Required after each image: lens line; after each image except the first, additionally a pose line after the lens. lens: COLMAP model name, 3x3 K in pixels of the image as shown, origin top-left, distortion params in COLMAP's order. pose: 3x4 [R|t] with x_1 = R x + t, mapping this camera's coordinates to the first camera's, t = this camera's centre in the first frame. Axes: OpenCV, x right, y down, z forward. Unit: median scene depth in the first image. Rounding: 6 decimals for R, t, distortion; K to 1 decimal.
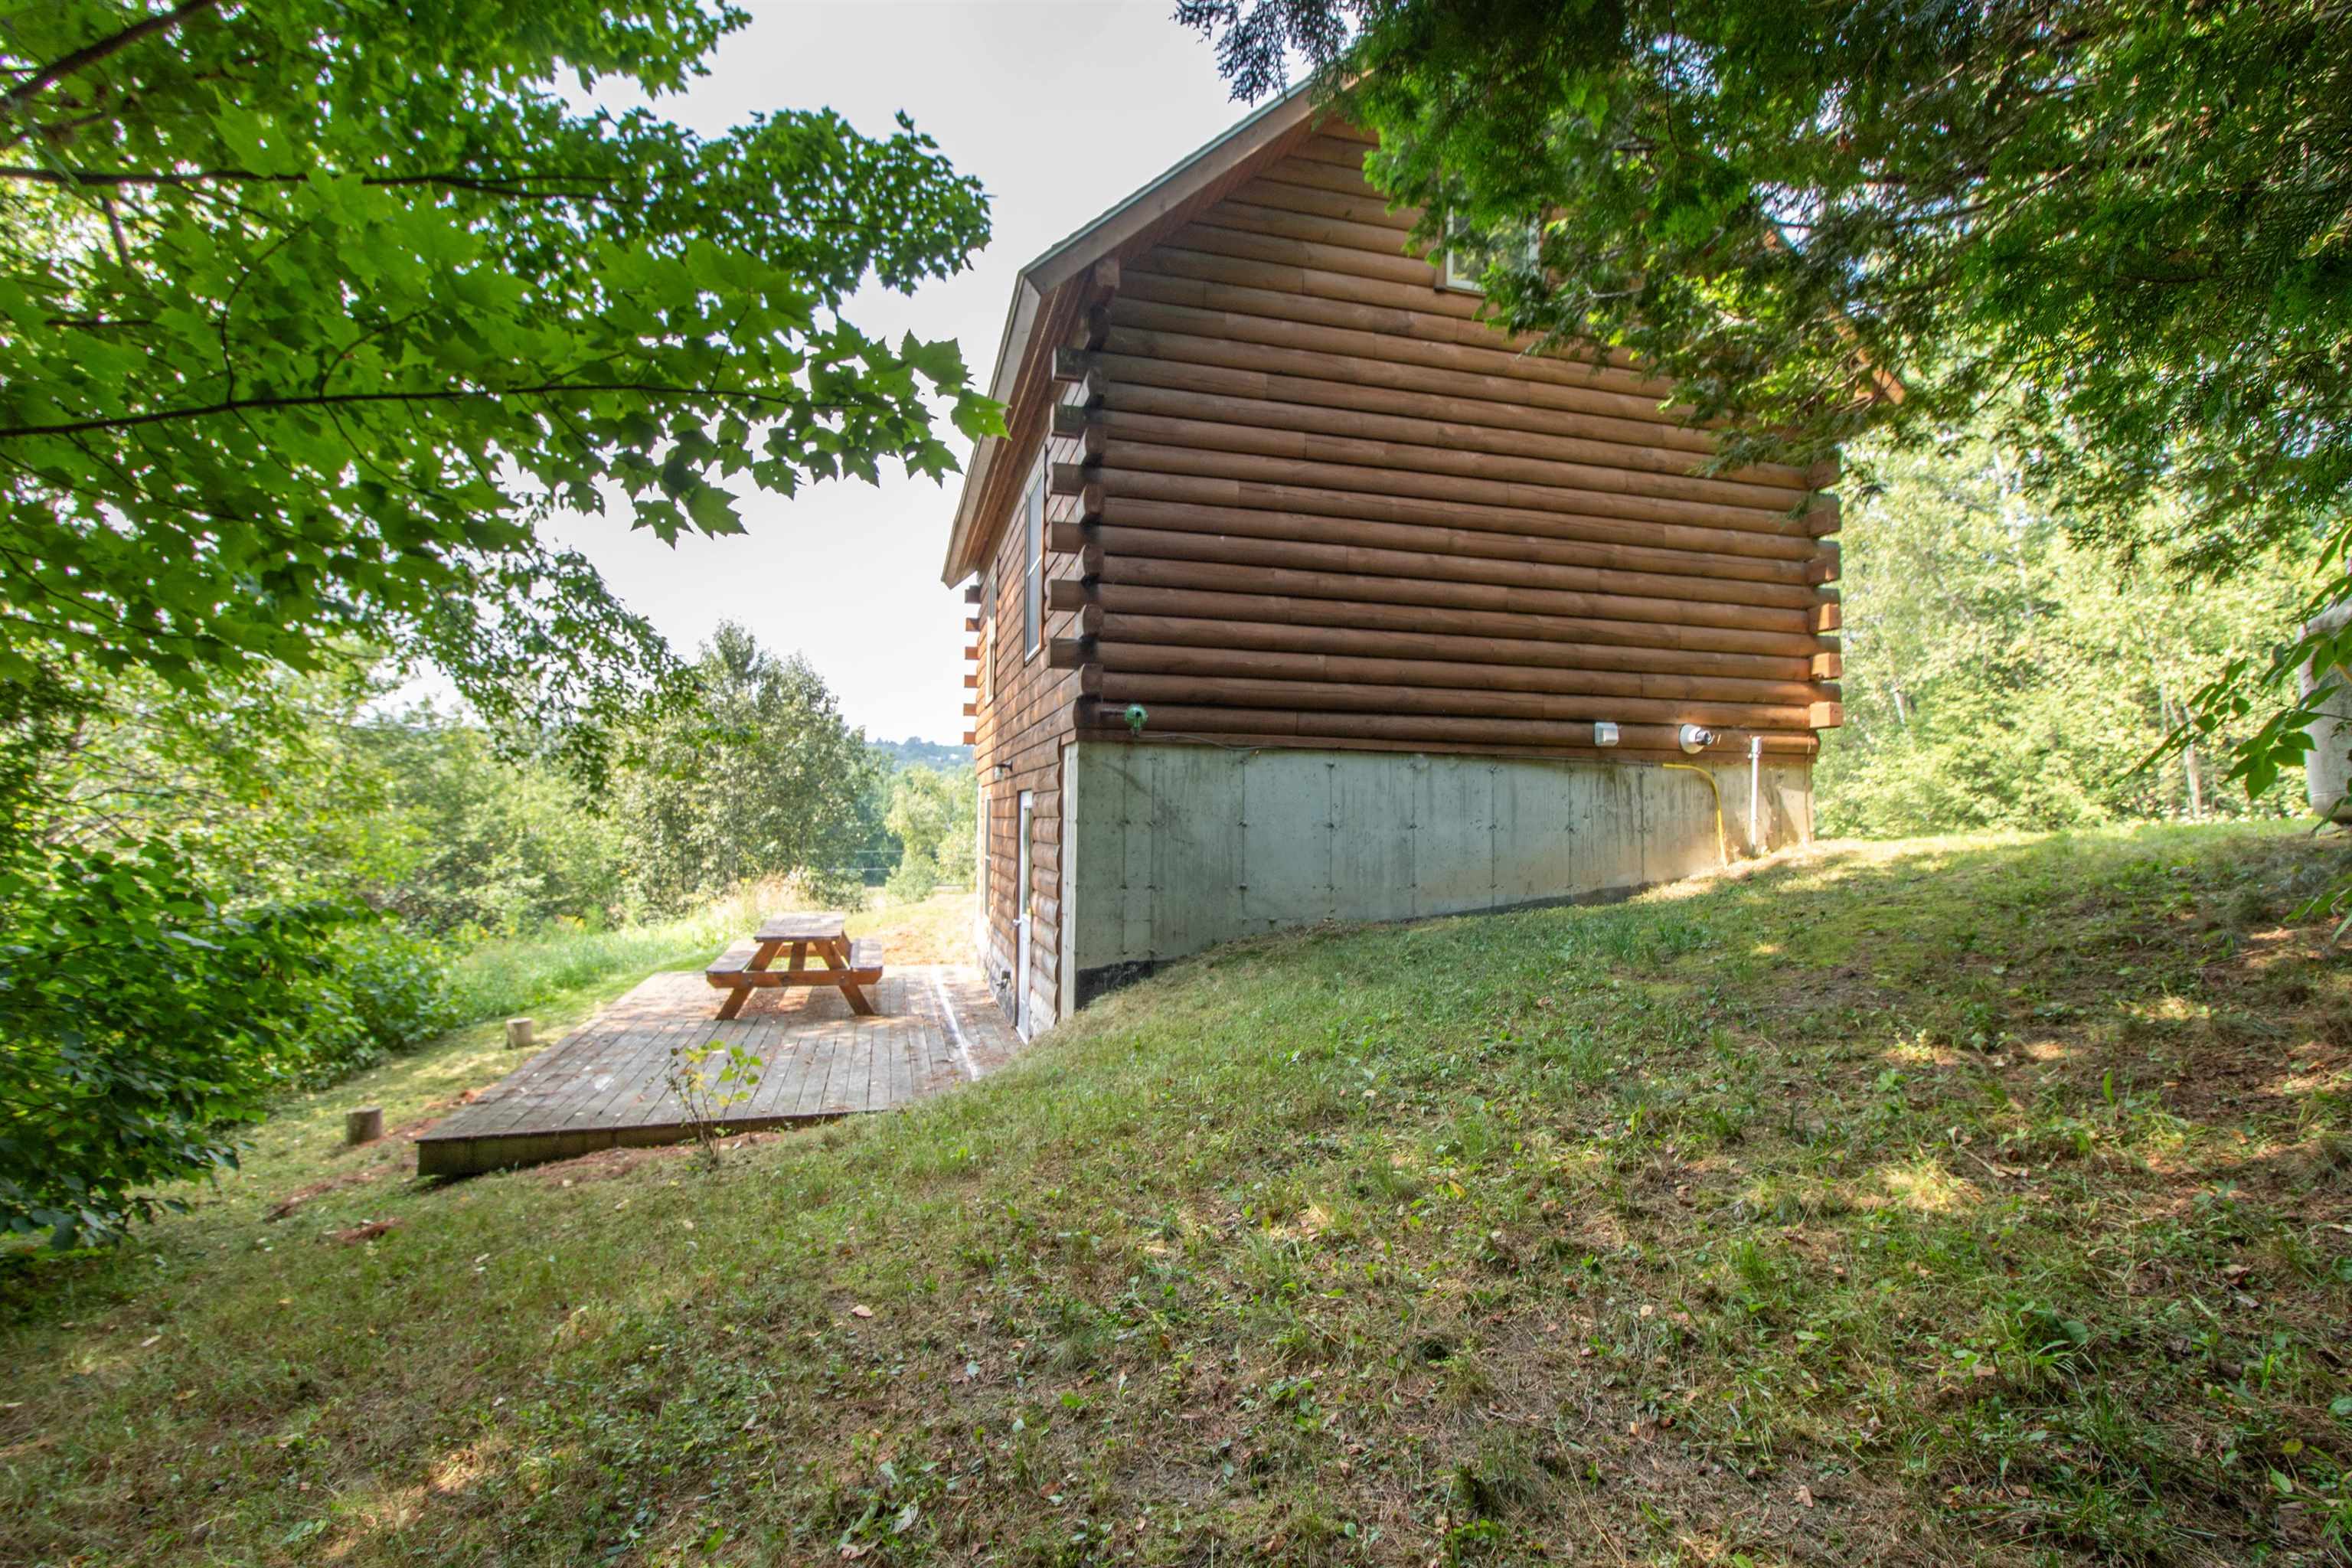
lens RADIAL K [[1195.6, 0, 1176.0], [0, 1195.6, 784.0], [0, 0, 1]] dist [-0.019597, 0.000774]
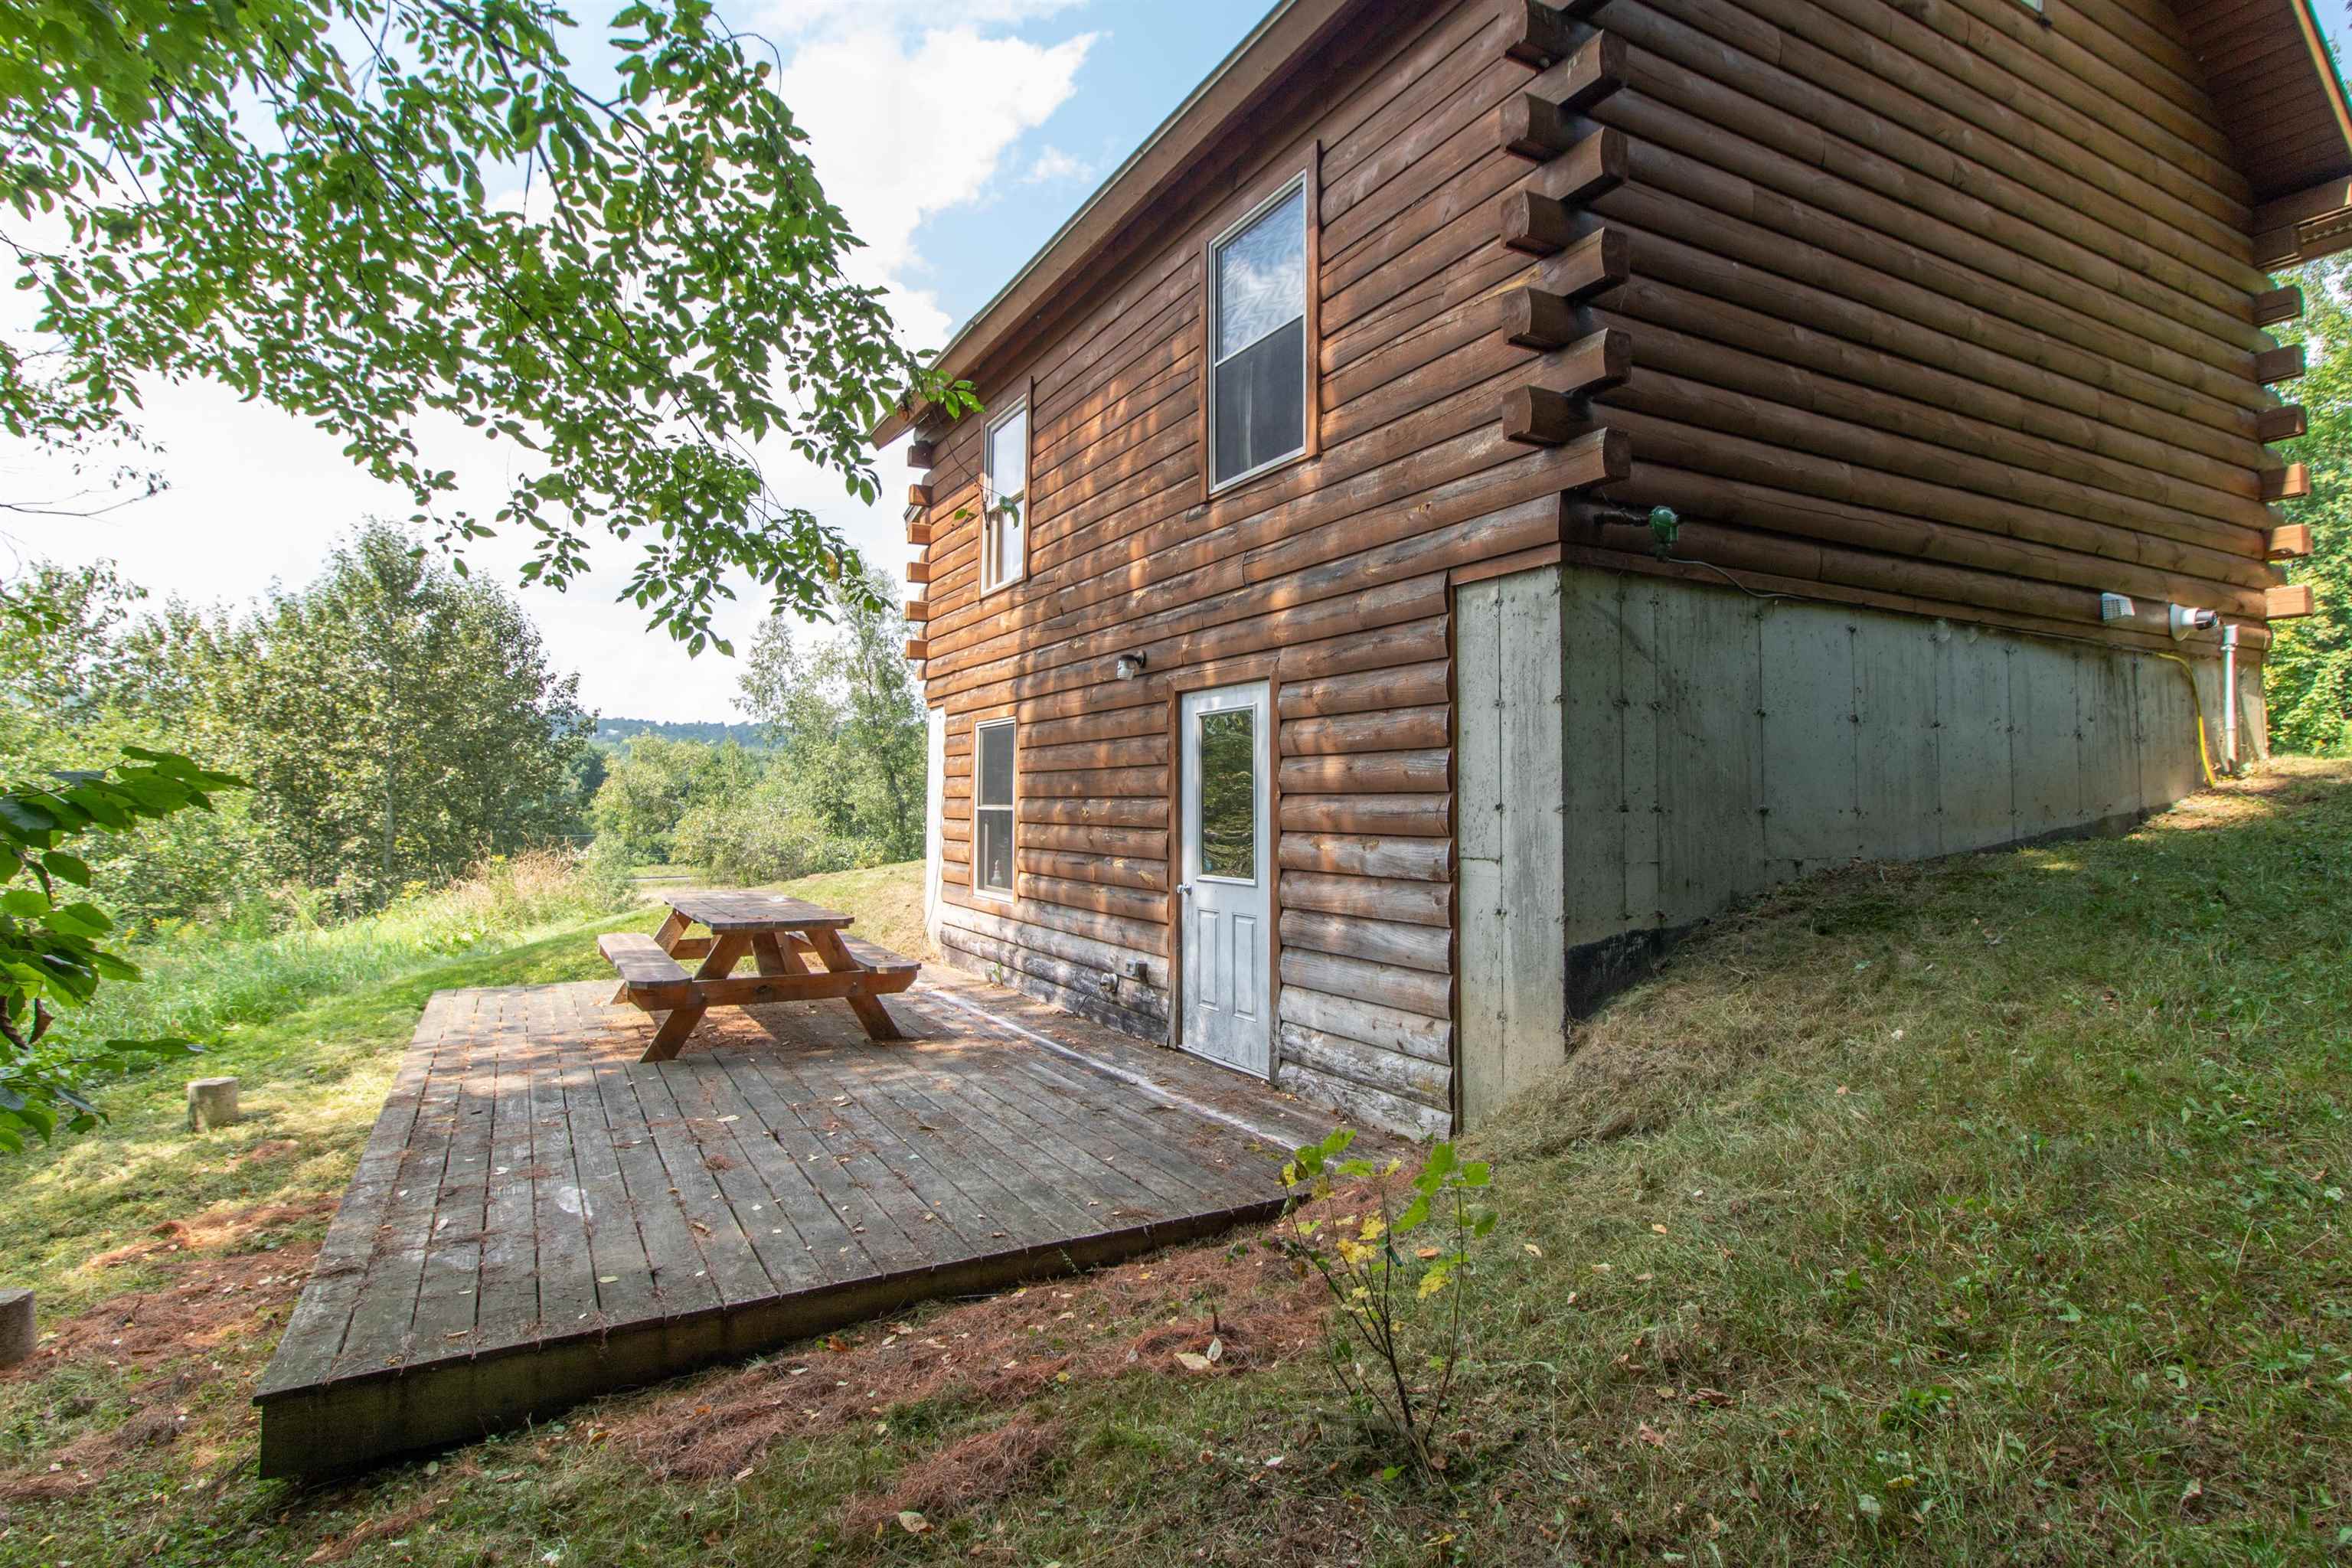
lens RADIAL K [[1195.6, 0, 1176.0], [0, 1195.6, 784.0], [0, 0, 1]] dist [-0.019597, 0.000774]
pose [[0.956293, 0.006869, 0.292331, -0.415720], [-0.008845, 0.999946, 0.005437, 0.068530], [-0.292277, -0.007785, 0.956302, 0.461490]]
